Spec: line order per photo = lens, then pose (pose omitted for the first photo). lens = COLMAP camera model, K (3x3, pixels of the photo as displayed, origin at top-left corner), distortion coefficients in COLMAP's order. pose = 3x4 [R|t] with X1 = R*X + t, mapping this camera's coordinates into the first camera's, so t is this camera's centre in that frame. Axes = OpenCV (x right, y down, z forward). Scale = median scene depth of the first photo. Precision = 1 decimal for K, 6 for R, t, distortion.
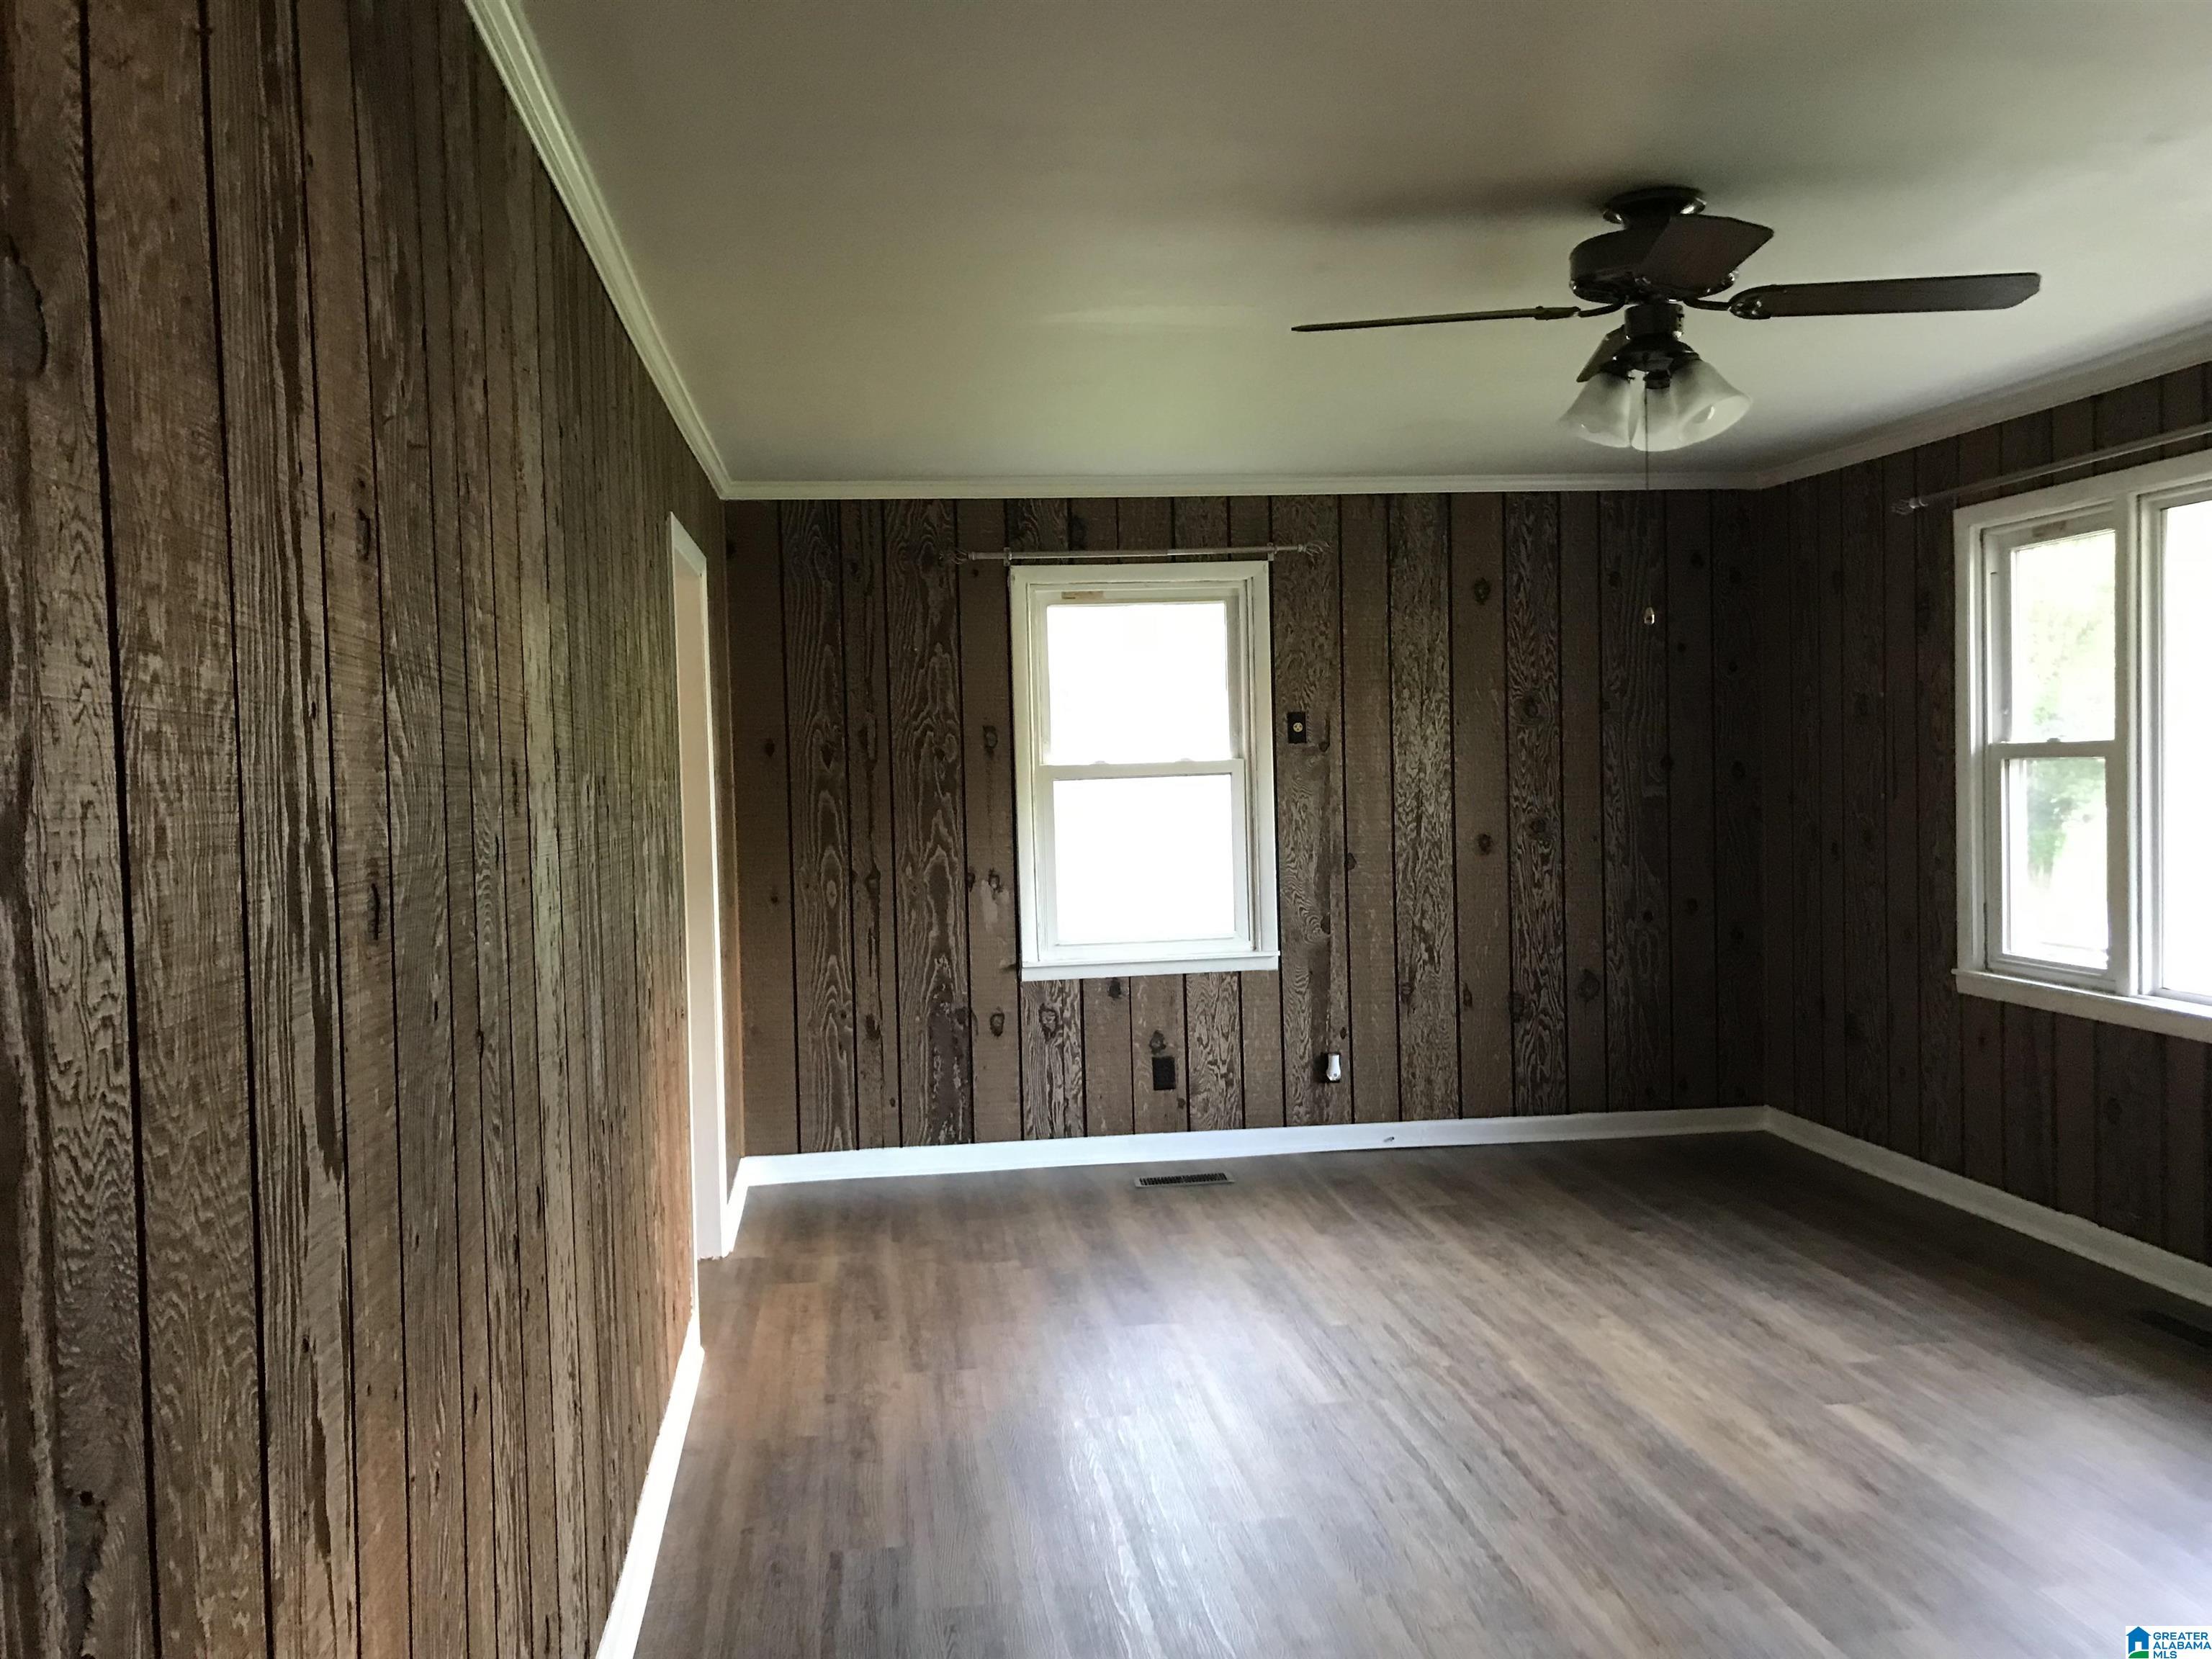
lens RADIAL K [[1881.3, 0, 1106.0], [0, 1881.3, 829.5], [0, 0, 1]] dist [0.050414, -0.201778]
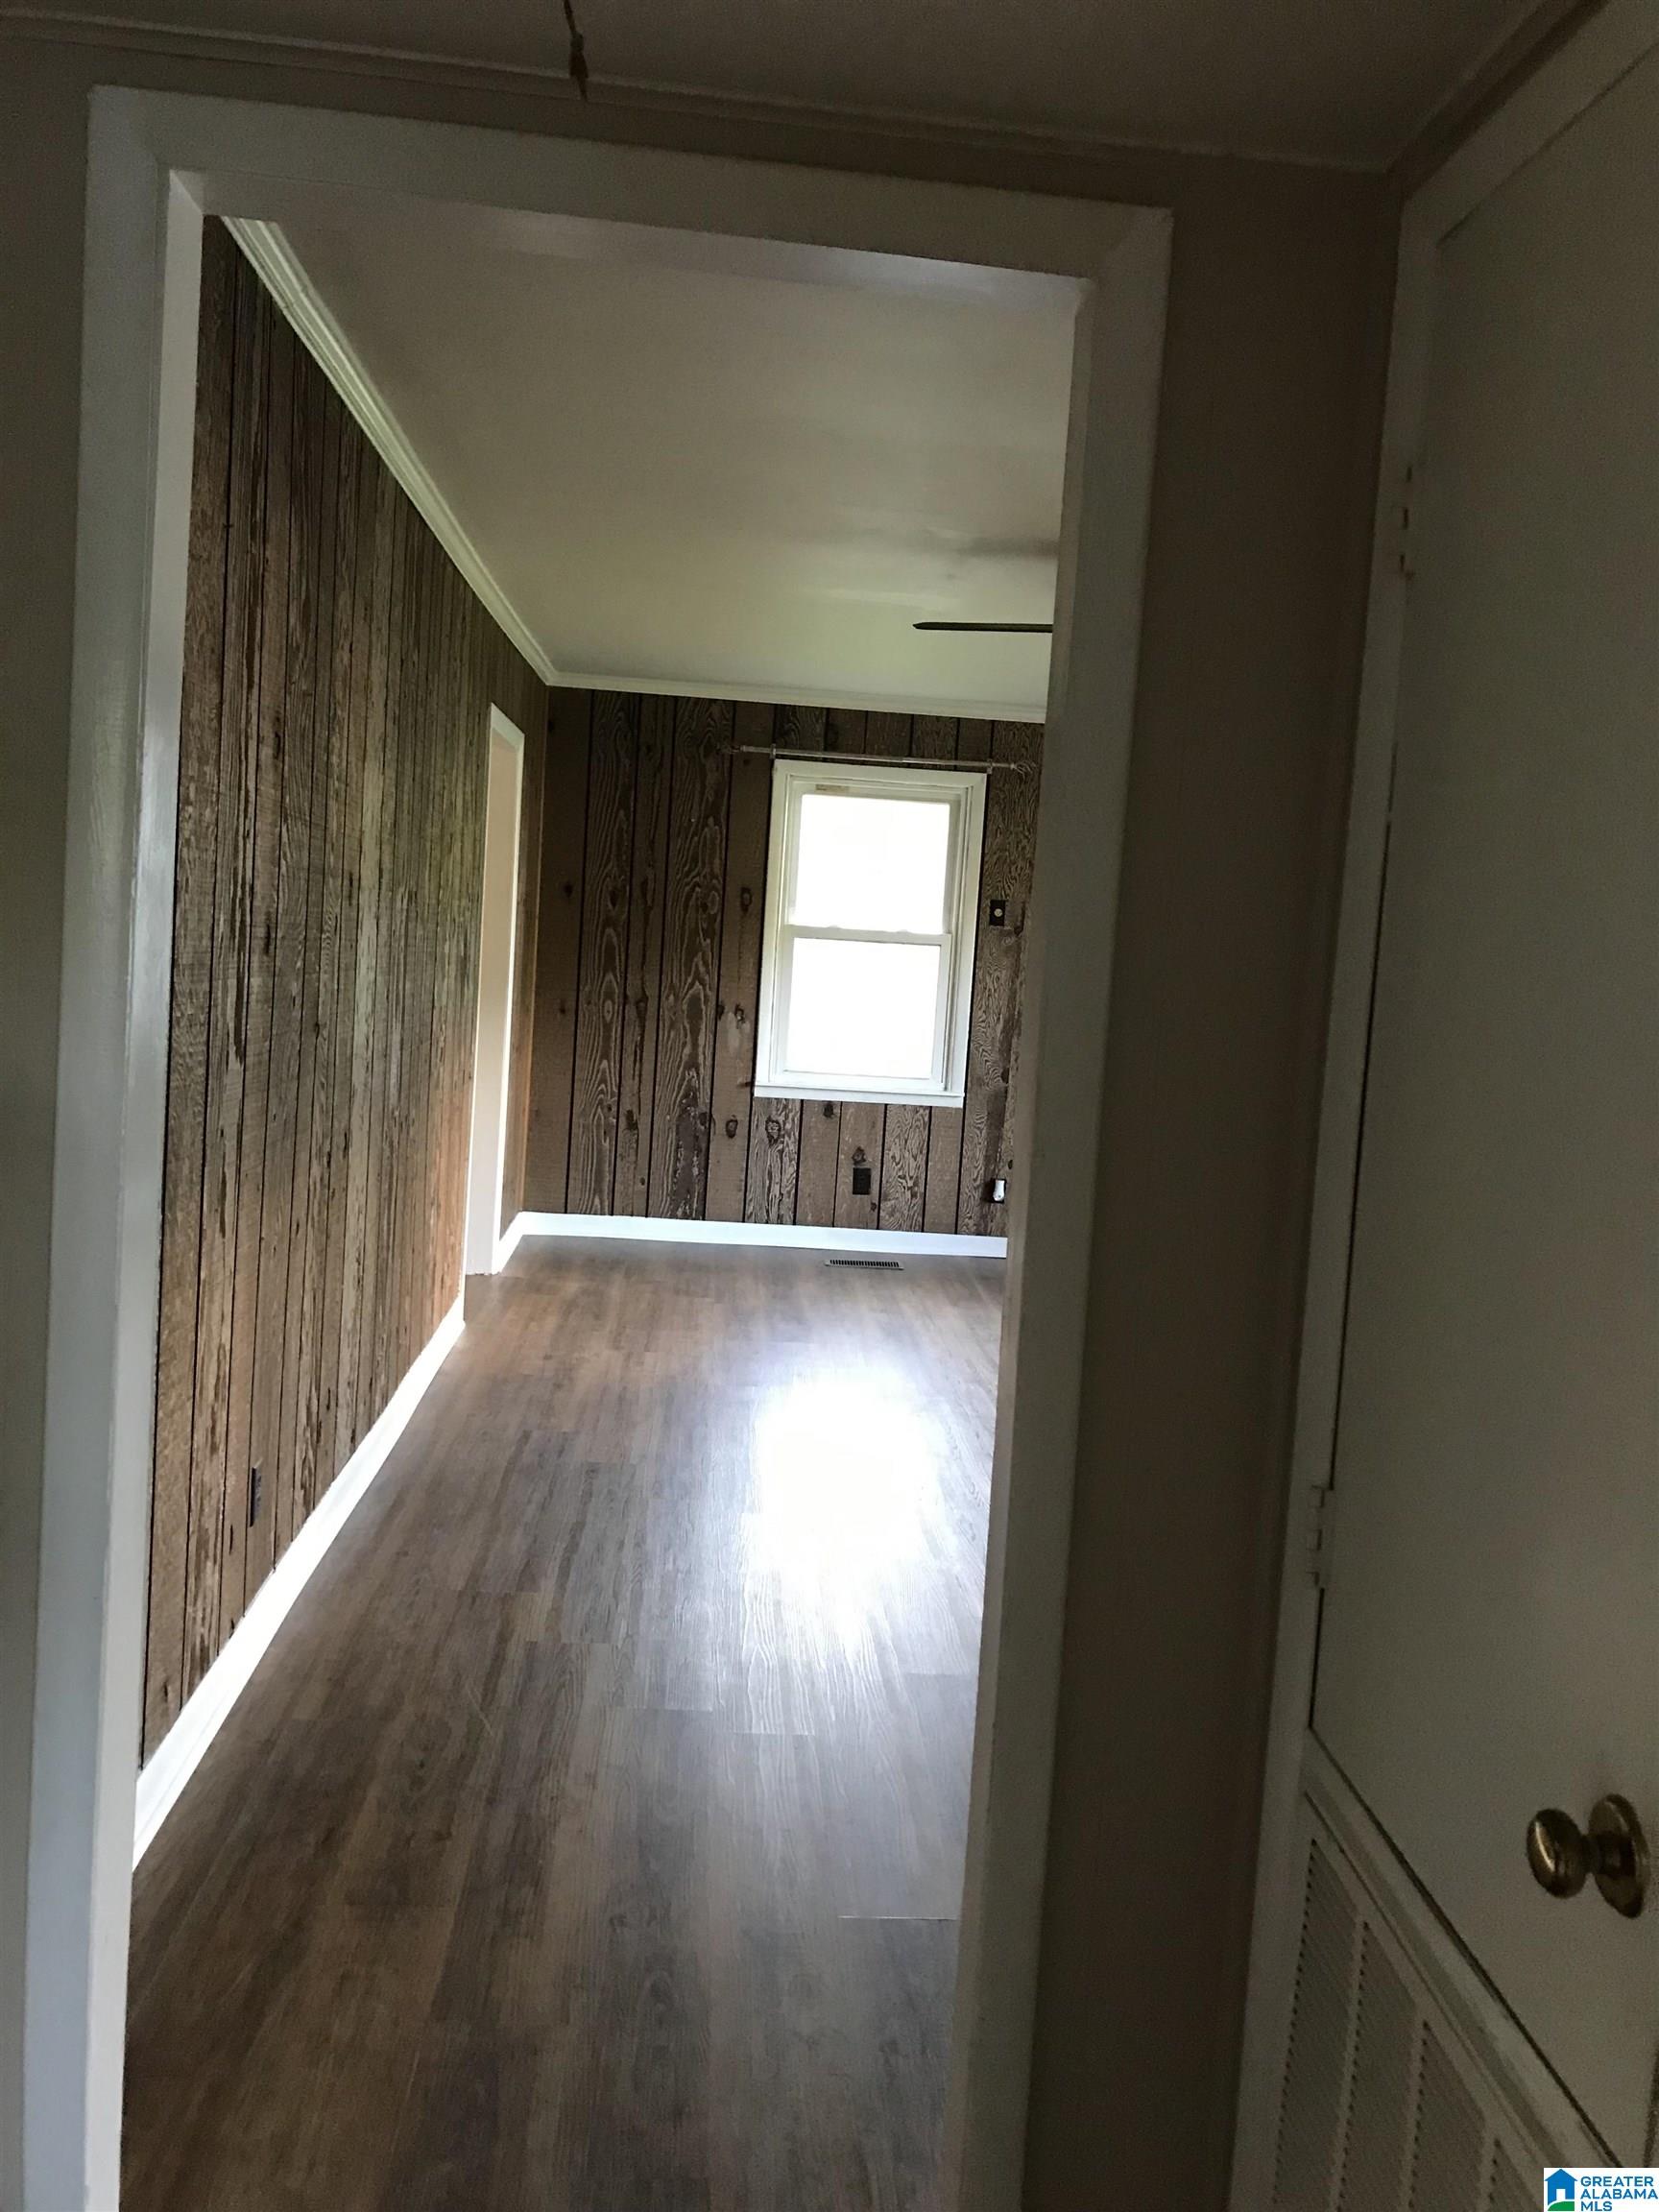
lens RADIAL K [[1793.2, 0, 829.5], [0, 1793.2, 1106.0], [0, 0, 1]] dist [0.084417, -0.451276]
pose [[0.993852, 0.098680, -0.050200, 0.067351], [-0.095556, 0.993539, 0.061226, 0.010126], [0.055918, -0.056052, 0.996861, -0.186486]]
